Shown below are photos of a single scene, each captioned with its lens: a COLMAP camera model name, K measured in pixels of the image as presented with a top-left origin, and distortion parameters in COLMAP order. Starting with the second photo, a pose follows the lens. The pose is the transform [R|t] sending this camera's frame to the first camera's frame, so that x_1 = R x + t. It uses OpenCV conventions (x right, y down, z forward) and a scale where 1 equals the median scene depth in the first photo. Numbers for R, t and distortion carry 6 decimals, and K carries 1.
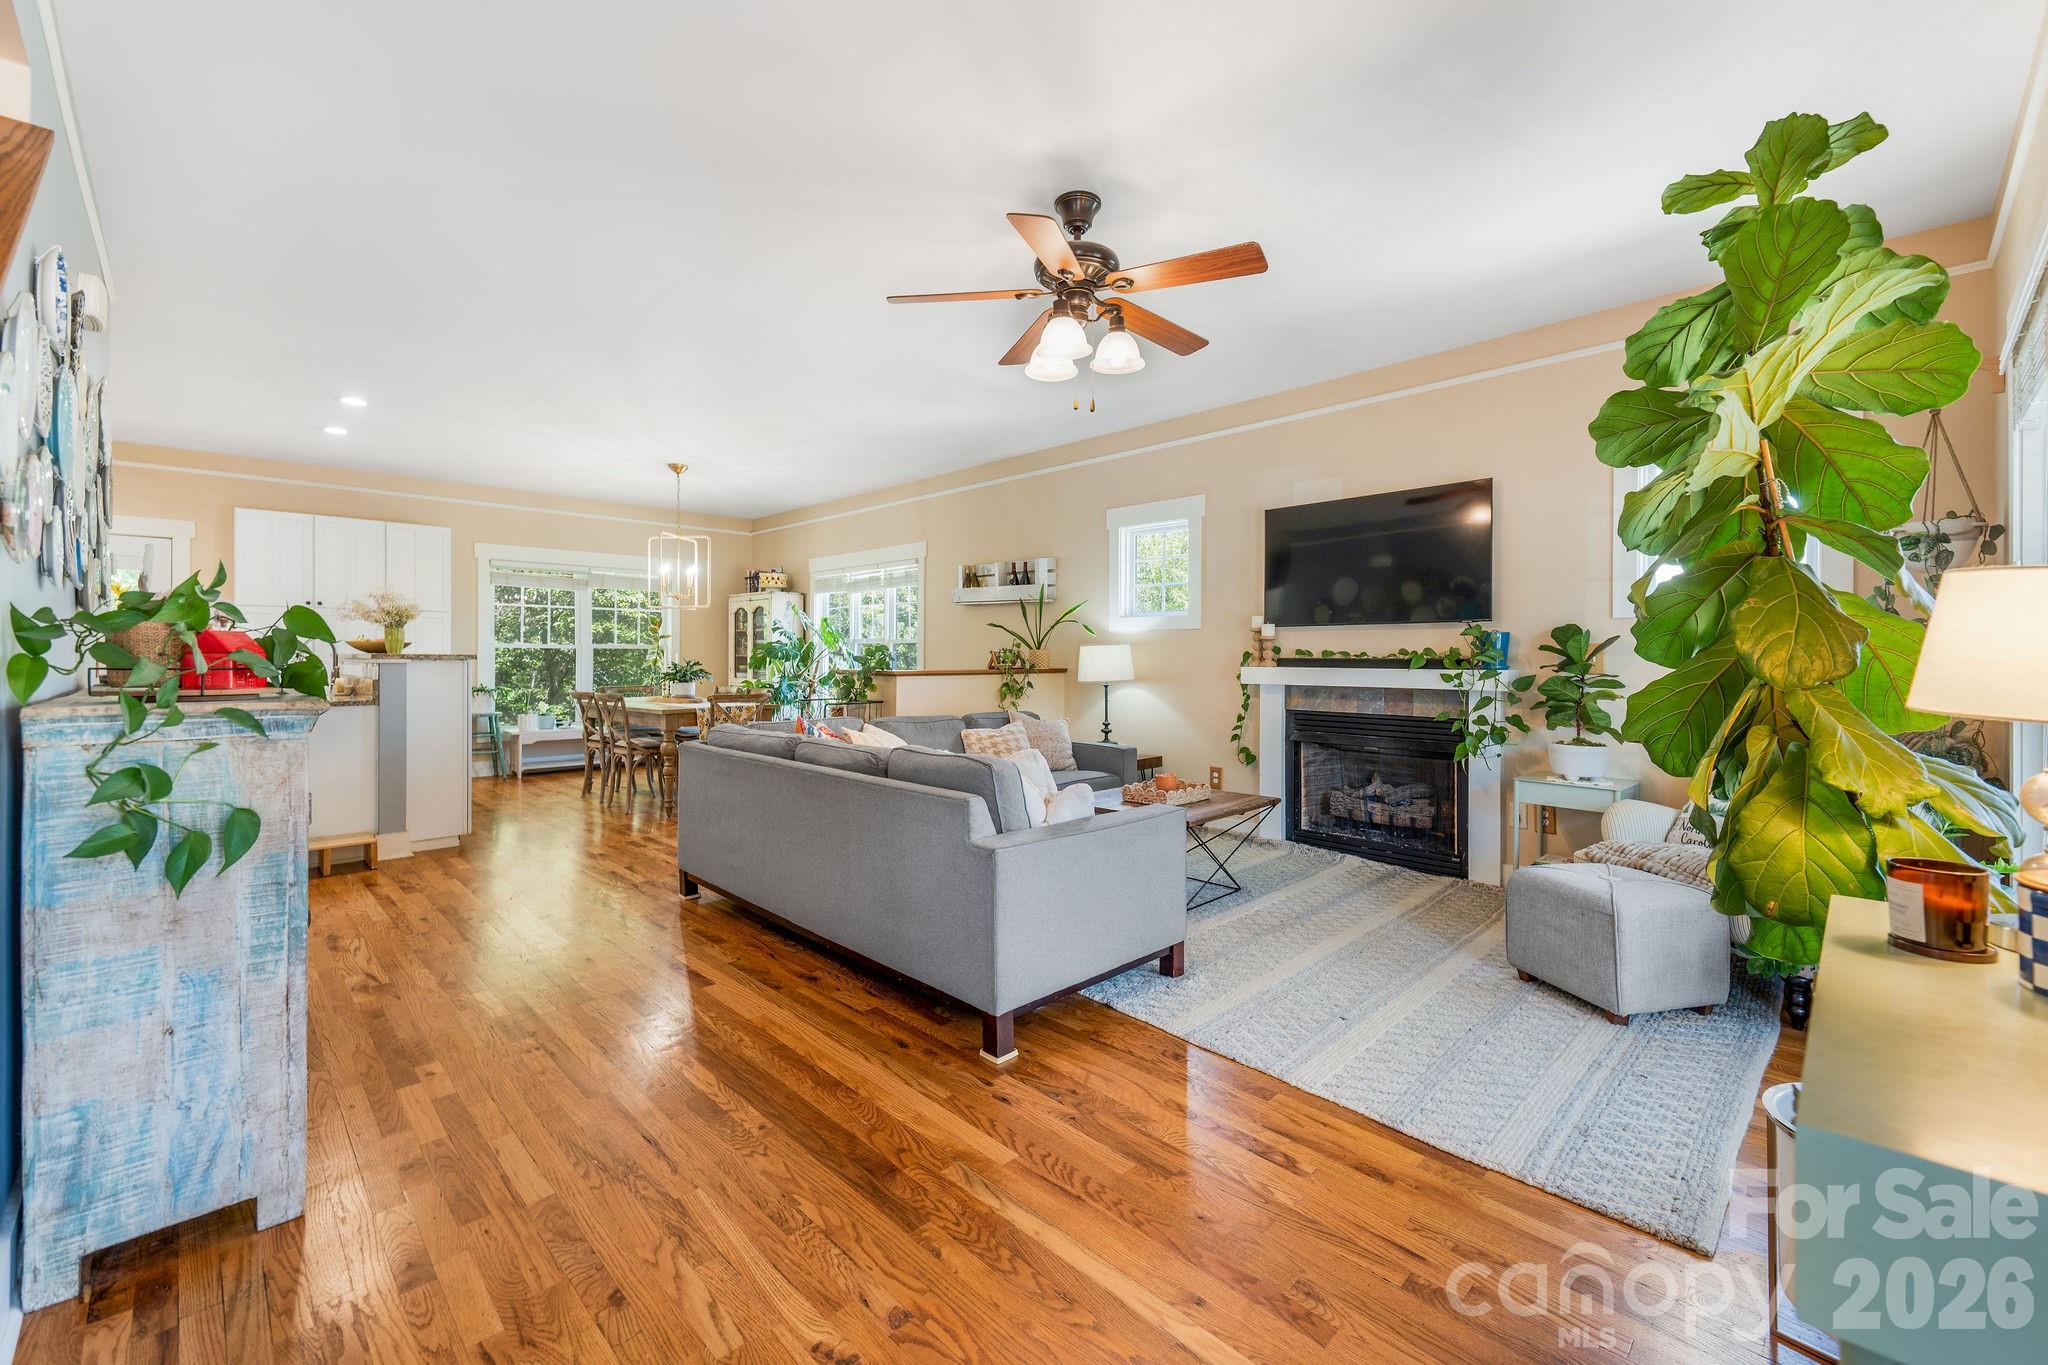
lens RADIAL K [[831.5, 0, 1030.7], [0, 831.5, 640.0], [0, 0, 1]] dist [0.002183, 0.000119]
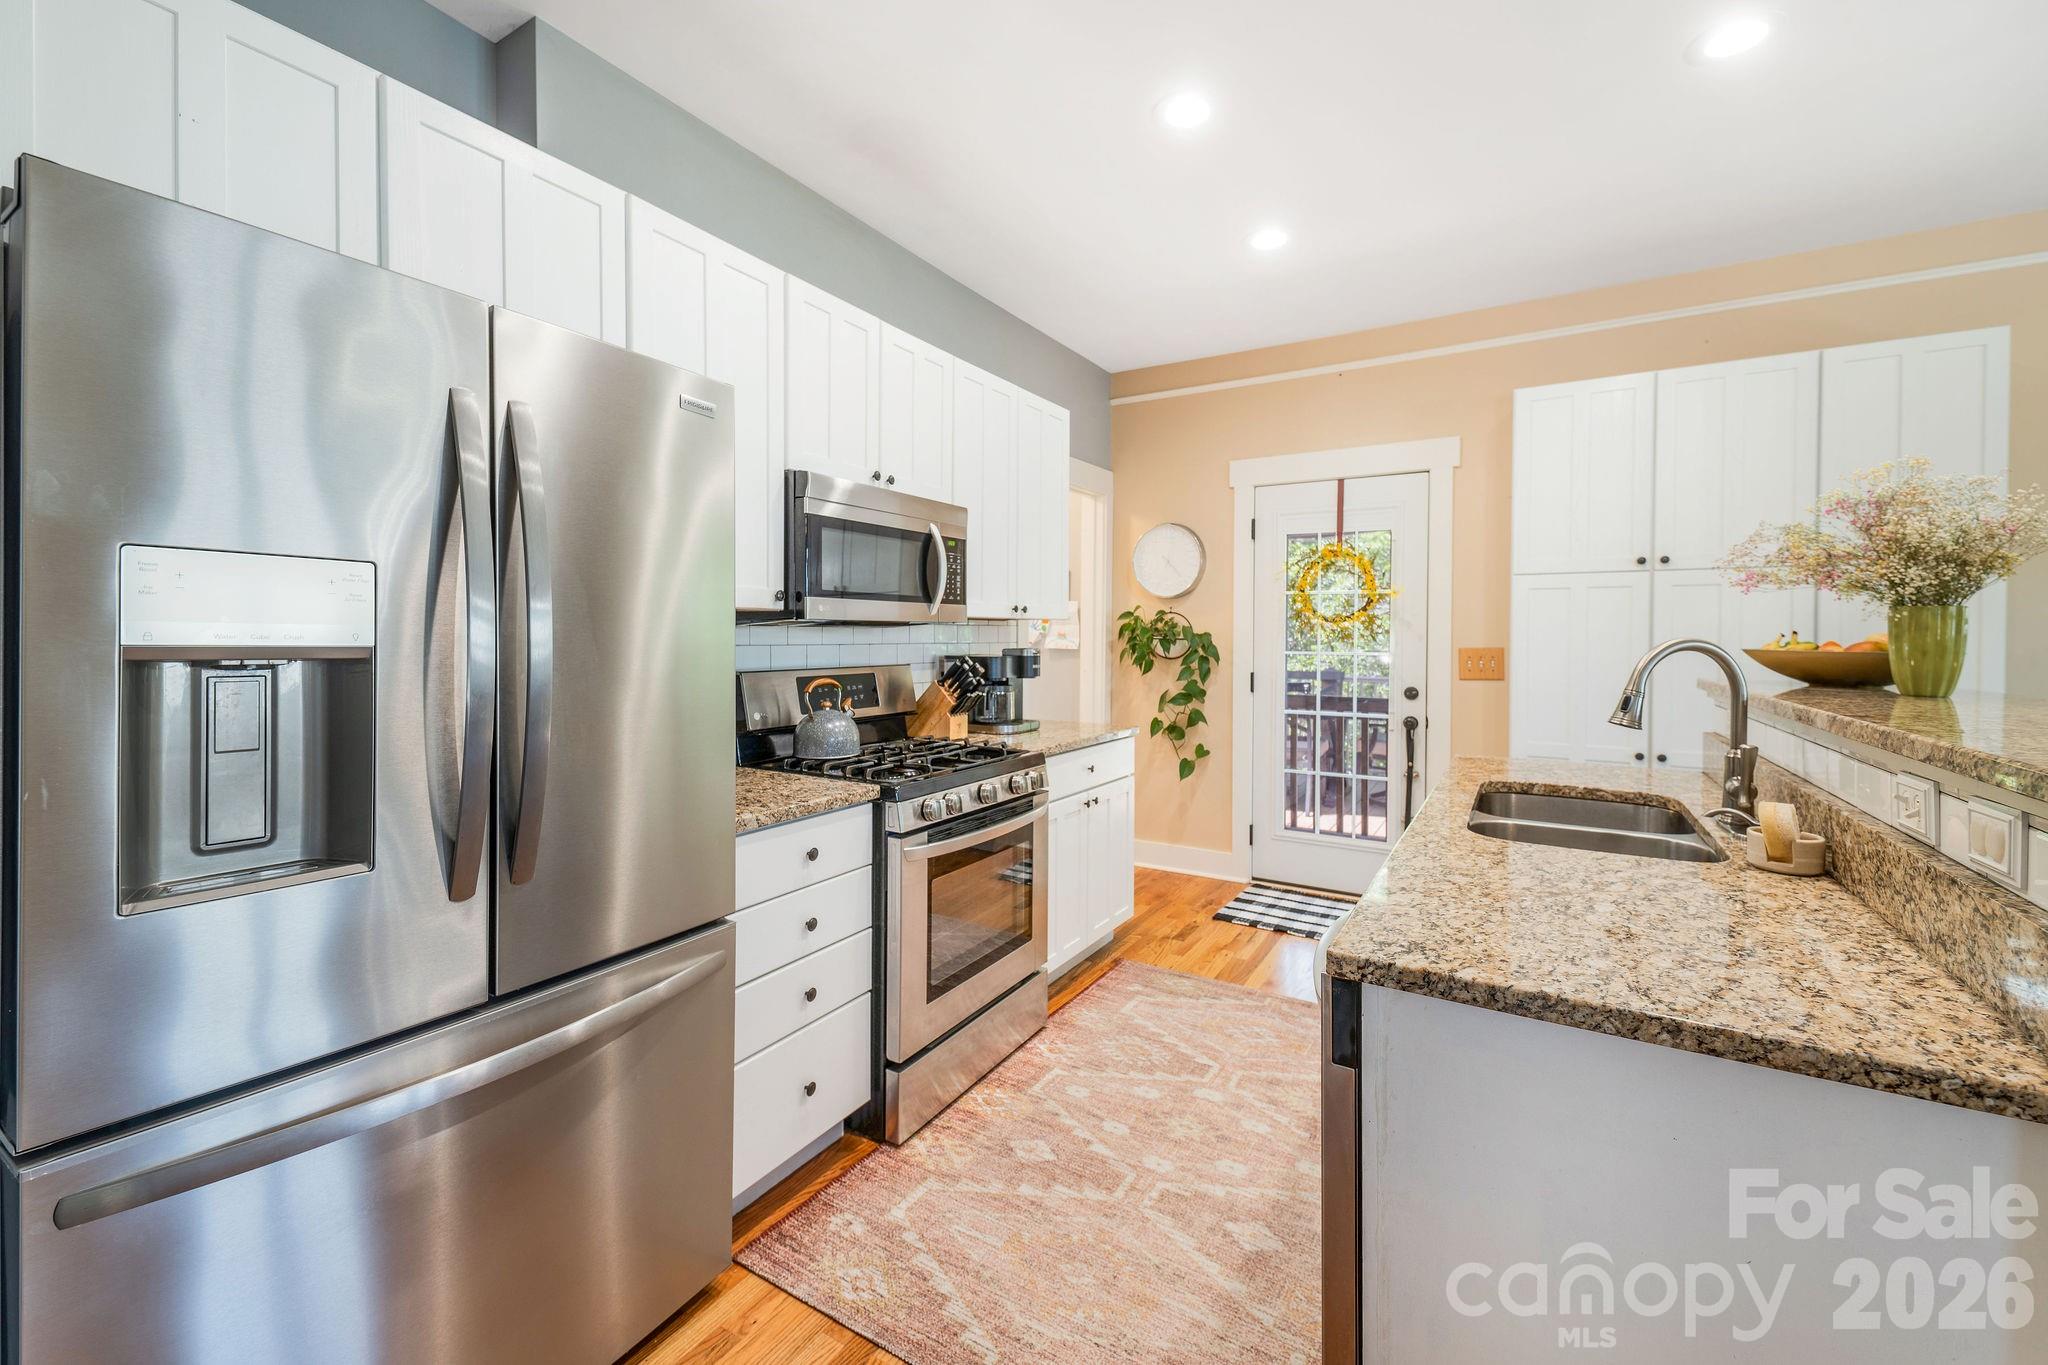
lens RADIAL K [[831.5, 0, 1030.7], [0, 831.5, 640.0], [0, 0, 1]] dist [0.002183, 0.000119]
pose [[0.240588, 0.009884, -0.970577, -0.642270], [0.012761, 0.999830, 0.013346, -0.012073], [0.970543, -0.015597, 0.240421, 0.717118]]
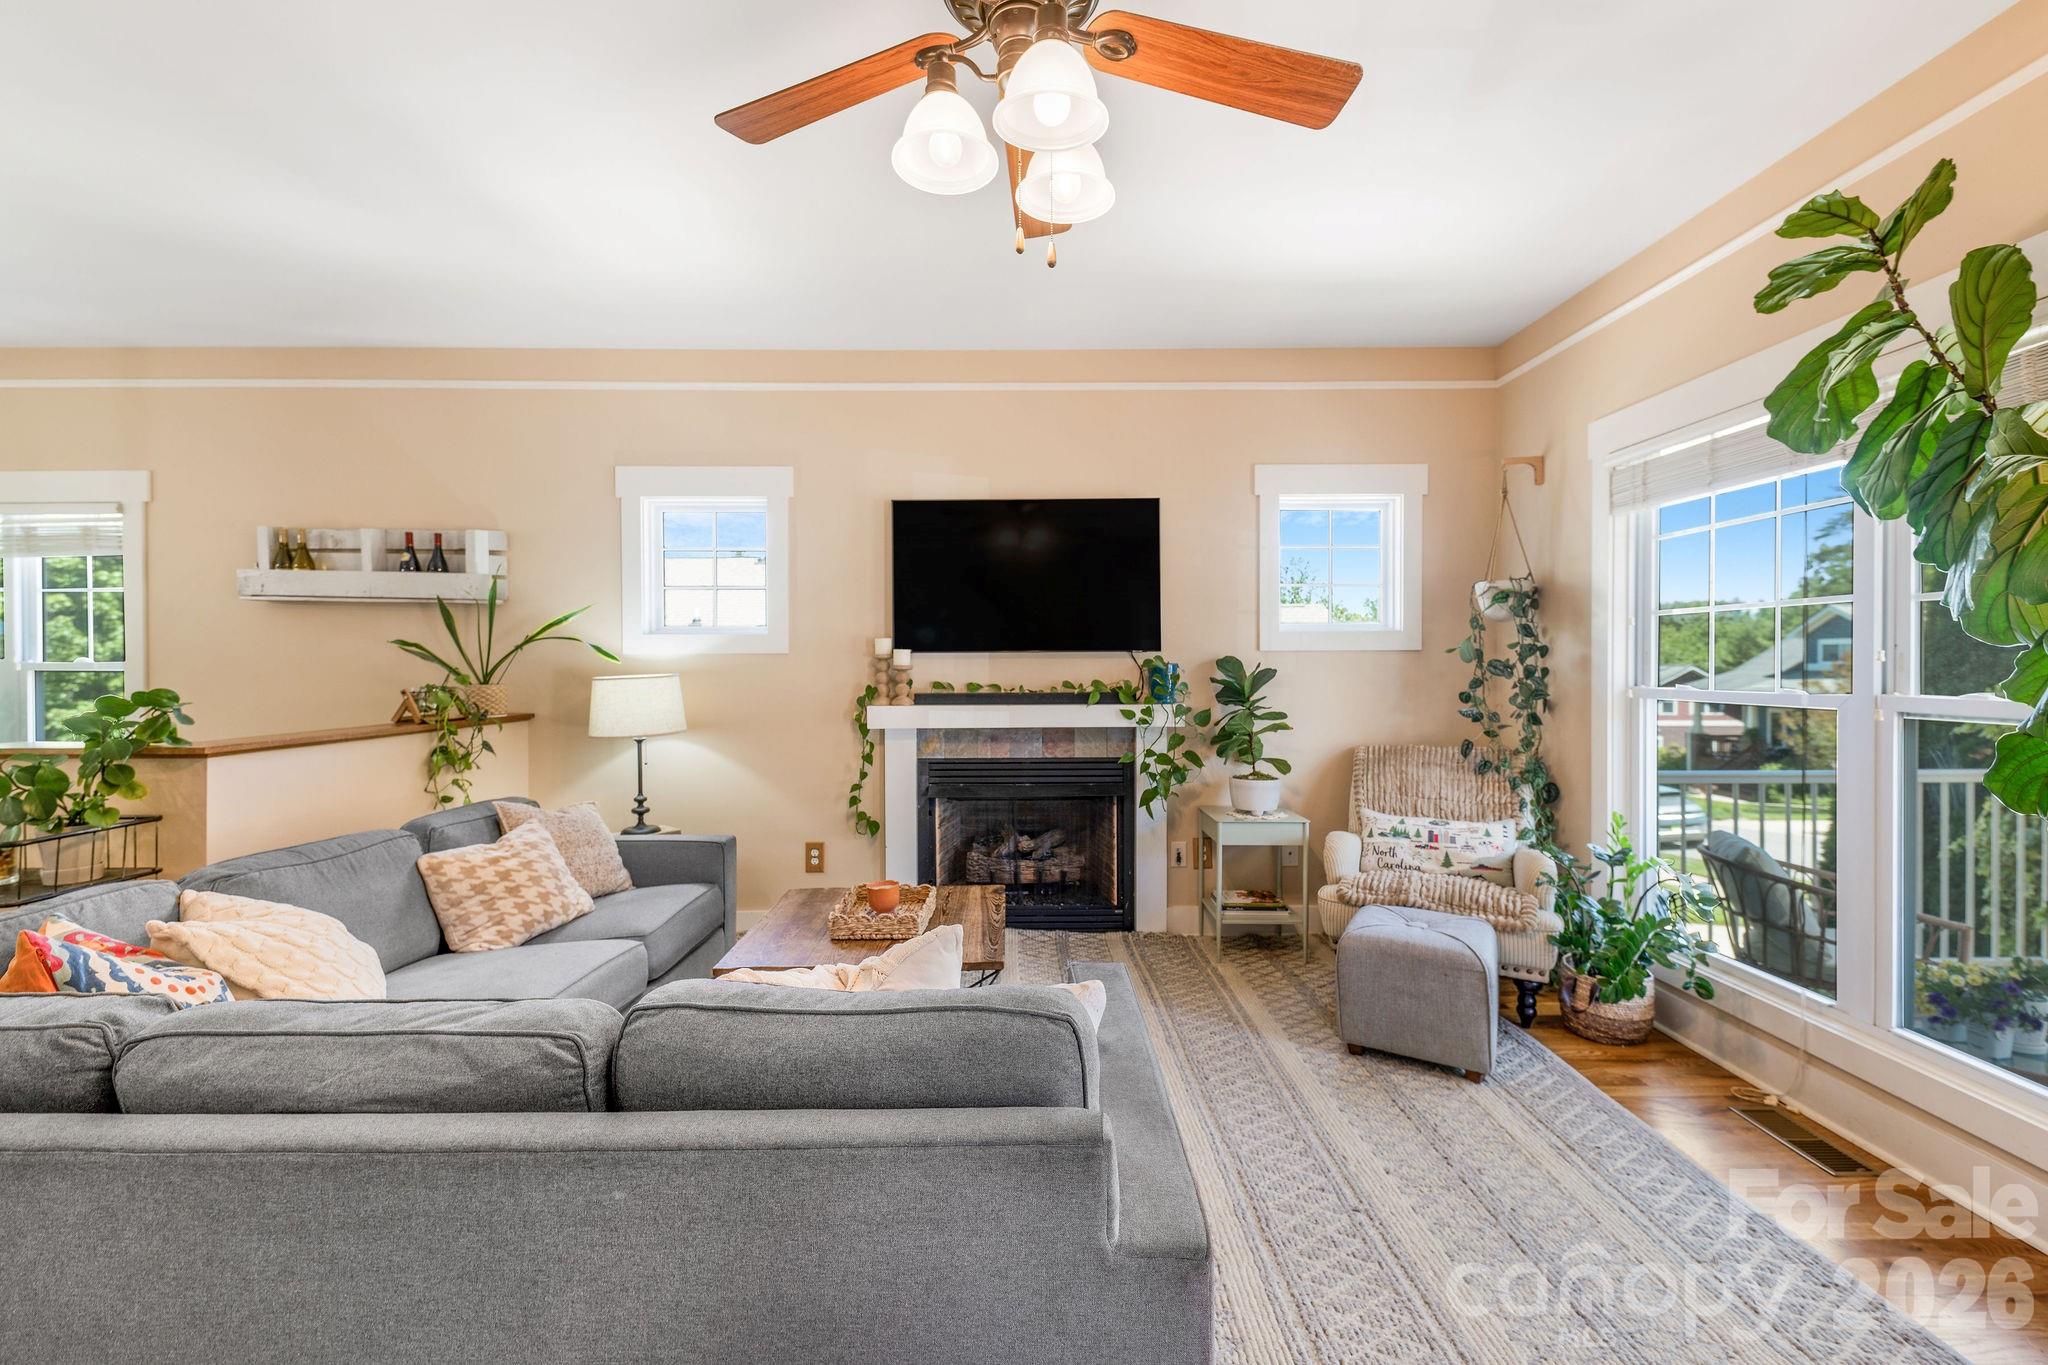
lens RADIAL K [[837.9, 0, 1032.2], [0, 837.9, 665.5], [0, 0, 1]] dist [0.001358, 0.000100]
pose [[0.691333, -0.006961, 0.722503, -0.187153], [-0.007384, 0.999833, 0.016697, -0.018116], [-0.722499, -0.016878, 0.691166, 0.374352]]
